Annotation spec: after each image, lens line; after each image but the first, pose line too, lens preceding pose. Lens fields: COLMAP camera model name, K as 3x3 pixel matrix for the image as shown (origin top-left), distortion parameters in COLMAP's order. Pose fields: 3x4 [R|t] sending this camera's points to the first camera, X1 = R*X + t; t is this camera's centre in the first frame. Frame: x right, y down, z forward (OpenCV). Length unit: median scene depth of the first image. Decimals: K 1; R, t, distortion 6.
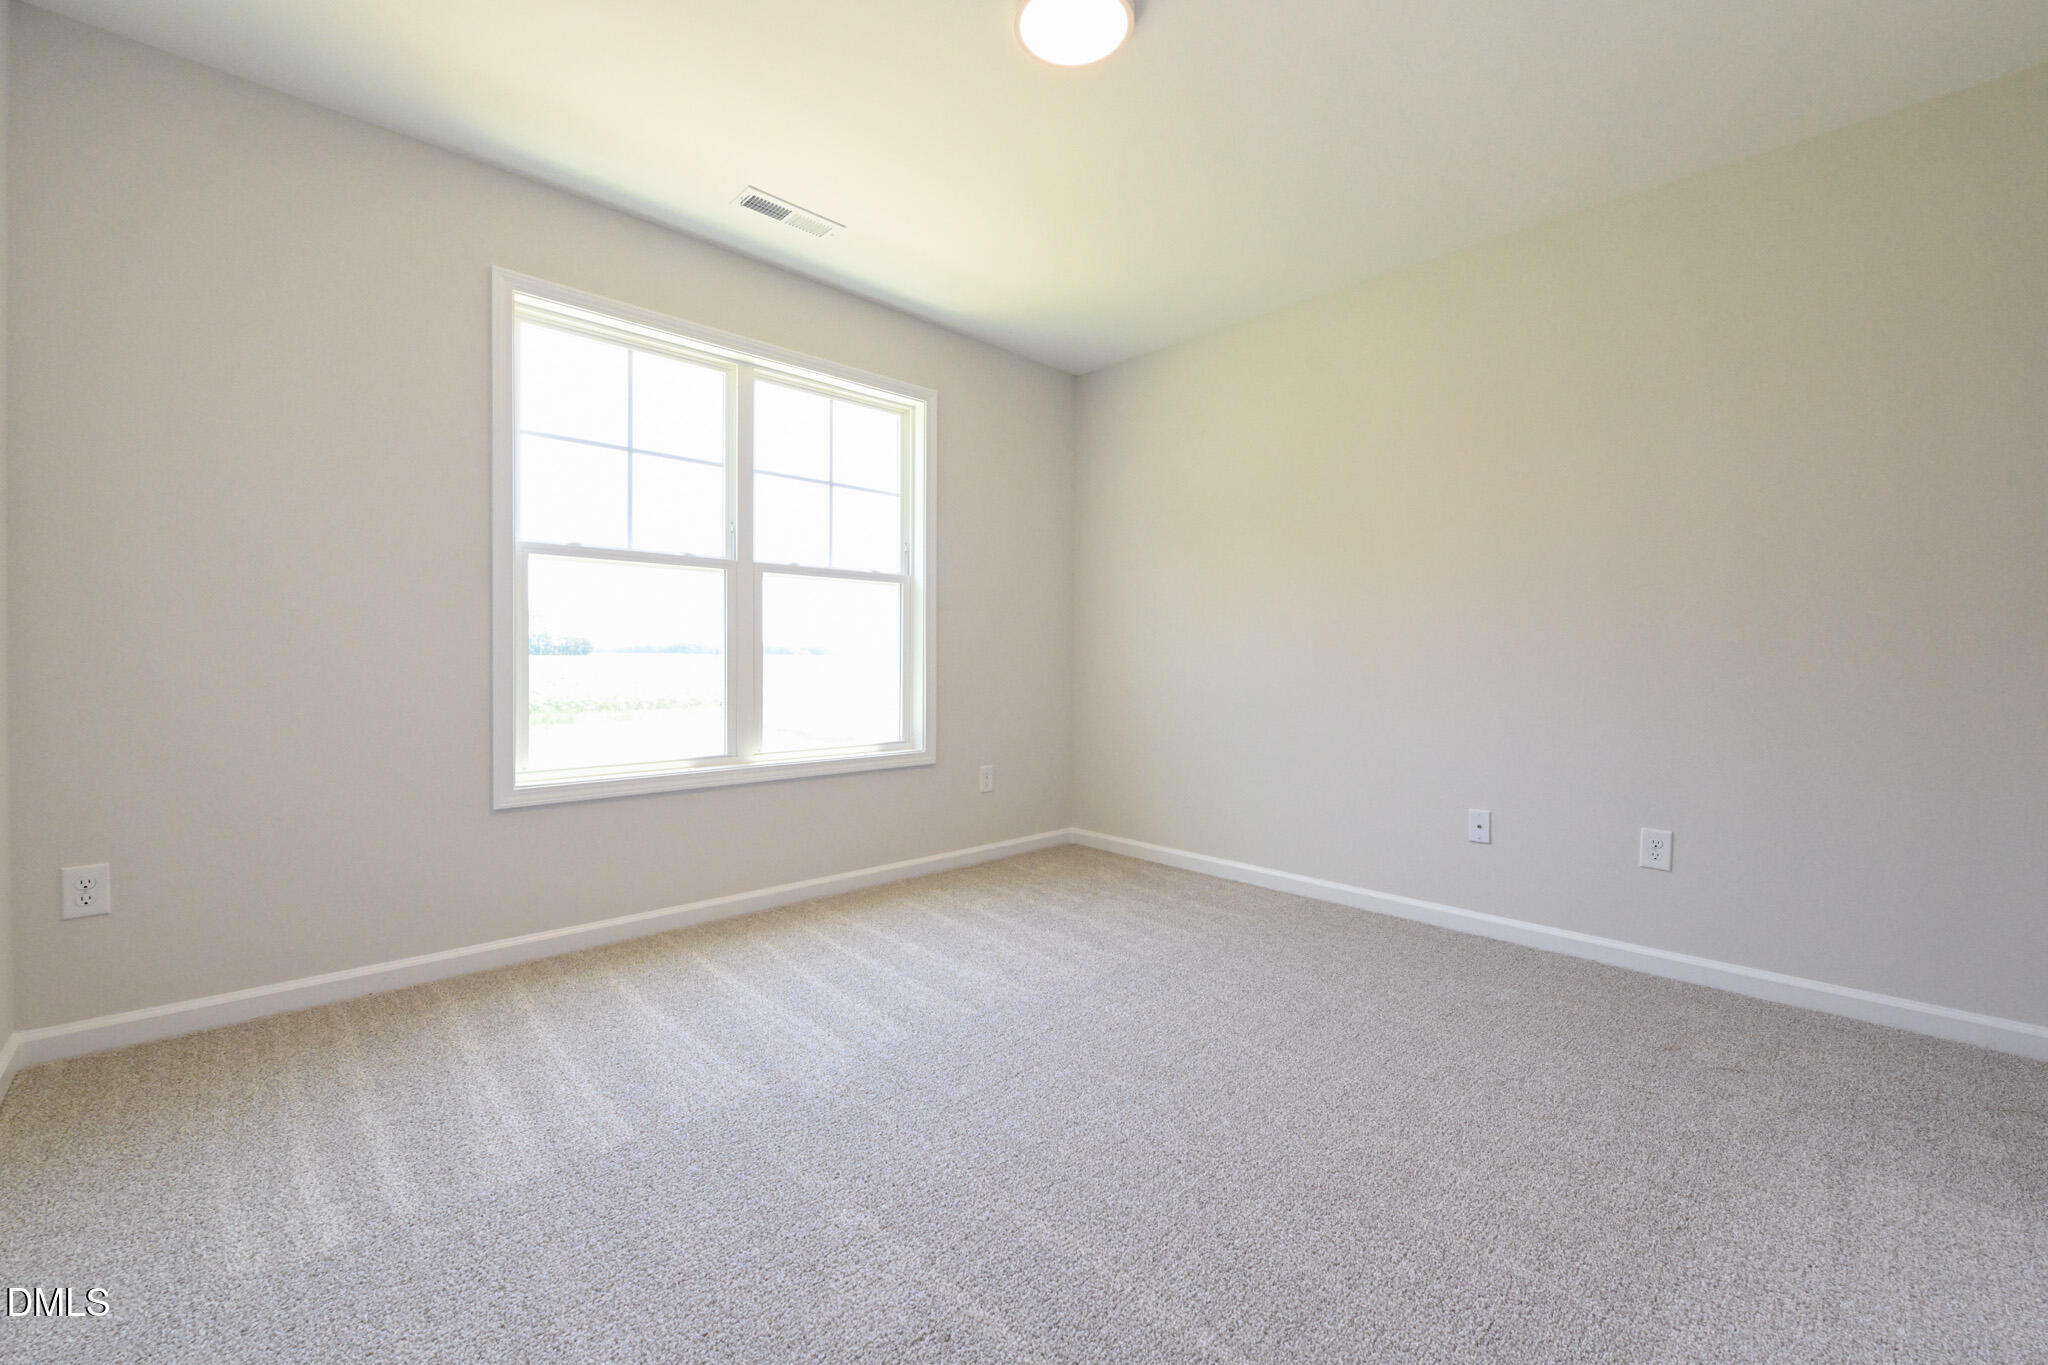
lens RADIAL K [[814.3, 0, 1020.3], [0, 814.3, 672.0], [0, 0, 1]] dist [0.000191, -0.006971]
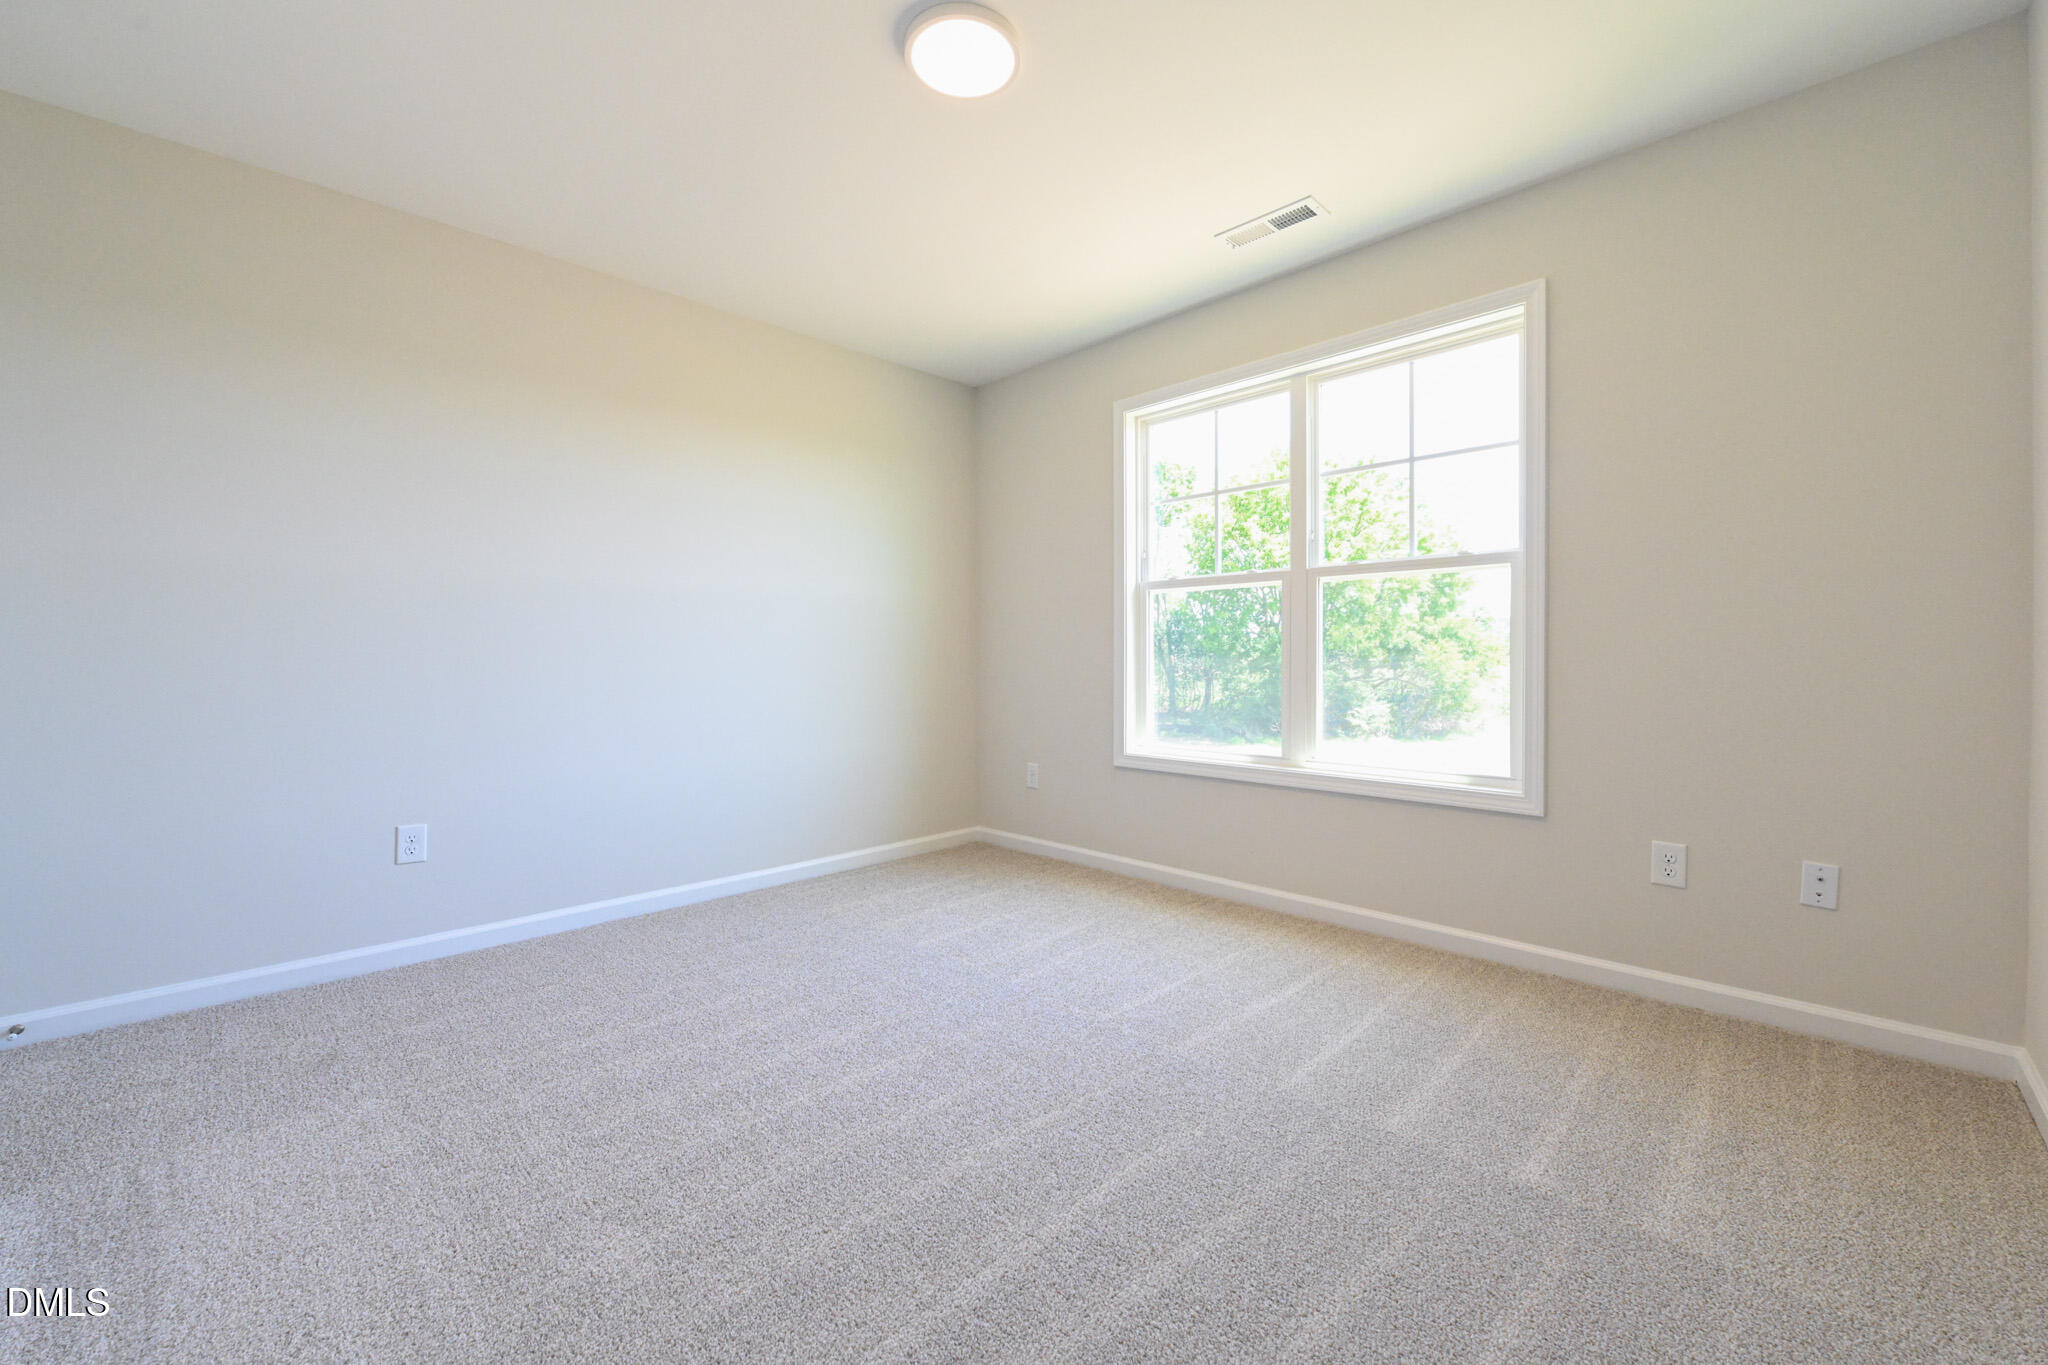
lens RADIAL K [[814.3, 0, 1020.3], [0, 814.3, 672.0], [0, 0, 1]] dist [0.000191, -0.006971]
pose [[0.031574, 0.005140, -0.999488, 0.675941], [-0.016651, 0.999851, 0.004616, -0.006018], [0.999363, 0.016497, 0.031655, 0.627707]]
